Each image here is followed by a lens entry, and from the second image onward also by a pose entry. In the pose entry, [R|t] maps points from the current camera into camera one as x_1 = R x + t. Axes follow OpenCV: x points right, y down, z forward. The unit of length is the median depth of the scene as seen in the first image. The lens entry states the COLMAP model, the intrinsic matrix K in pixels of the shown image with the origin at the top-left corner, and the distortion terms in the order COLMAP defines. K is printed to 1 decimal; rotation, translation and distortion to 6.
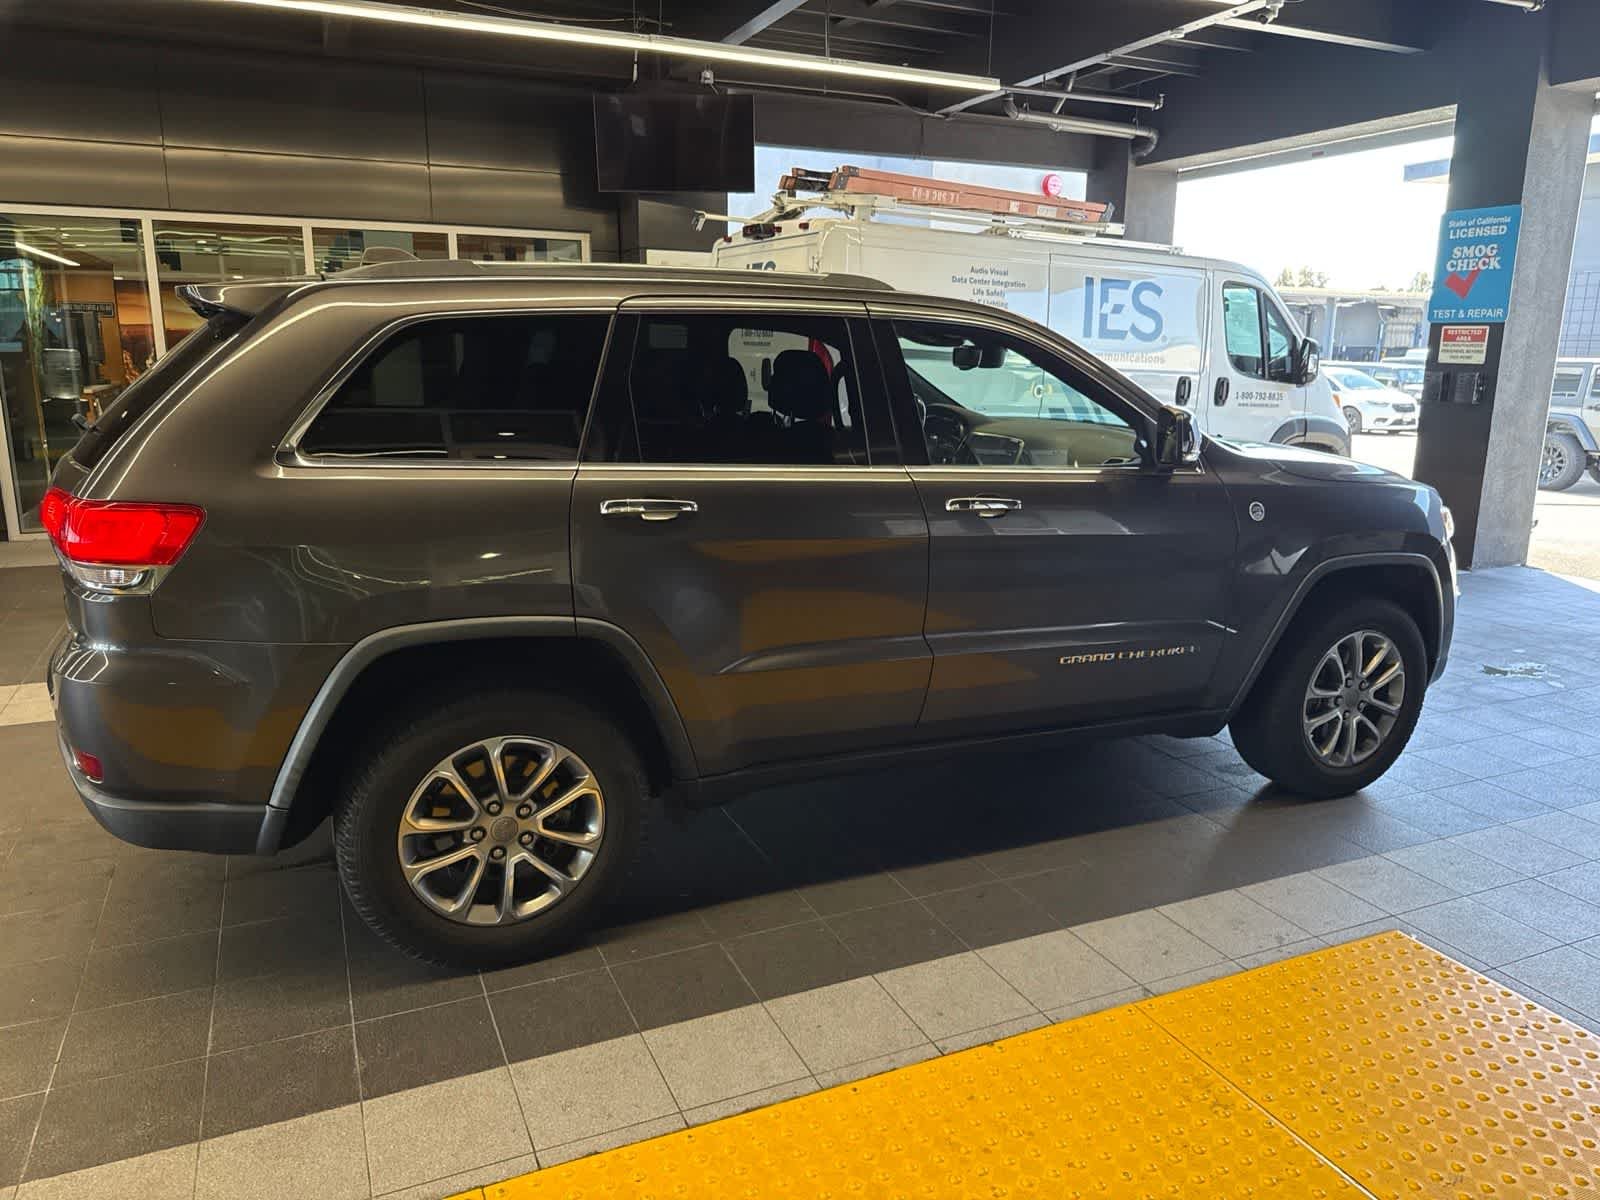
lens RADIAL K [[1135.2, 0, 798.4], [0, 1135.2, 601.4], [0, 0, 1]] dist [0.030678, -0.034040]
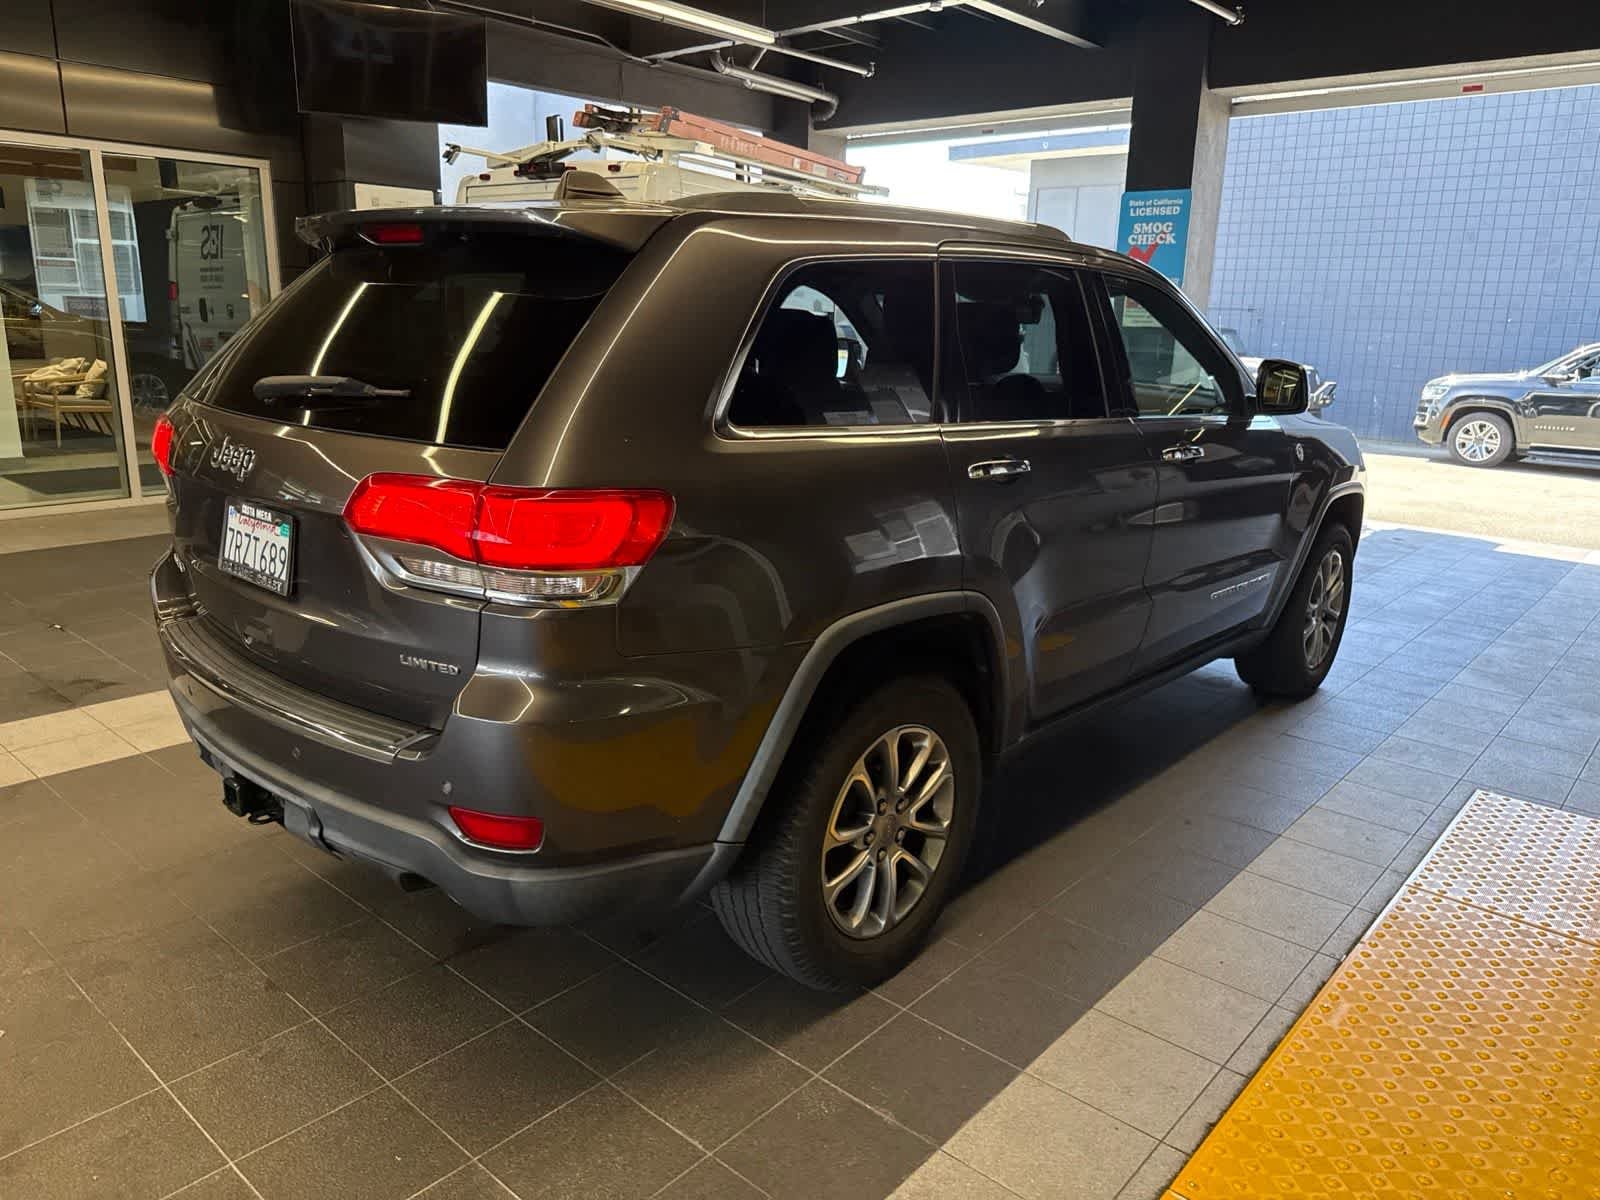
lens RADIAL K [[1135.2, 0, 806.9], [0, 1135.2, 600.1], [0, 0, 1]] dist [0.030678, -0.034040]
pose [[0.911622, -0.088673, 0.401350, -0.456557], [0.074733, 0.995935, 0.050290, -0.022570], [-0.404178, -0.015851, 0.914543, 0.133275]]
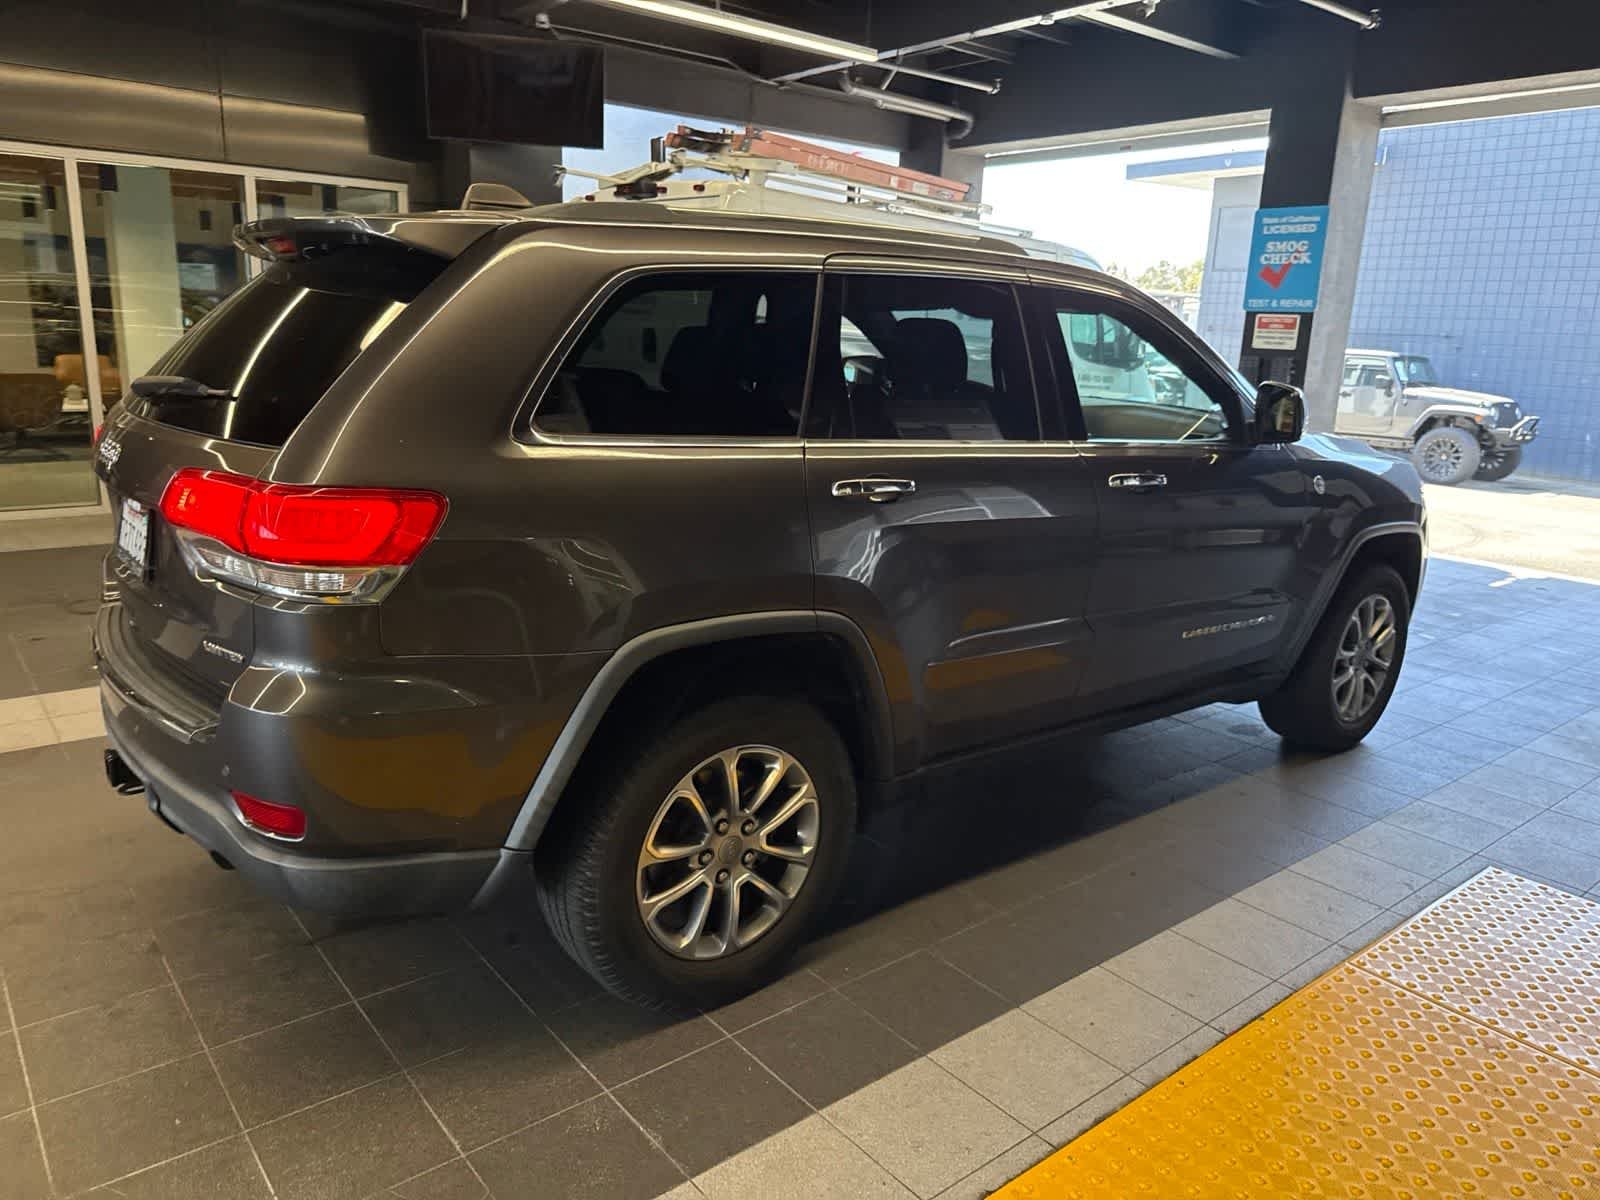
lens RADIAL K [[1135.2, 0, 806.8], [0, 1135.2, 611.8], [0, 0, 1]] dist [0.030678, -0.034040]
pose [[0.966838, -0.037319, 0.252648, -0.286761], [0.029749, 0.998989, 0.033719, -0.010261], [-0.253651, -0.025085, 0.966970, 0.085504]]
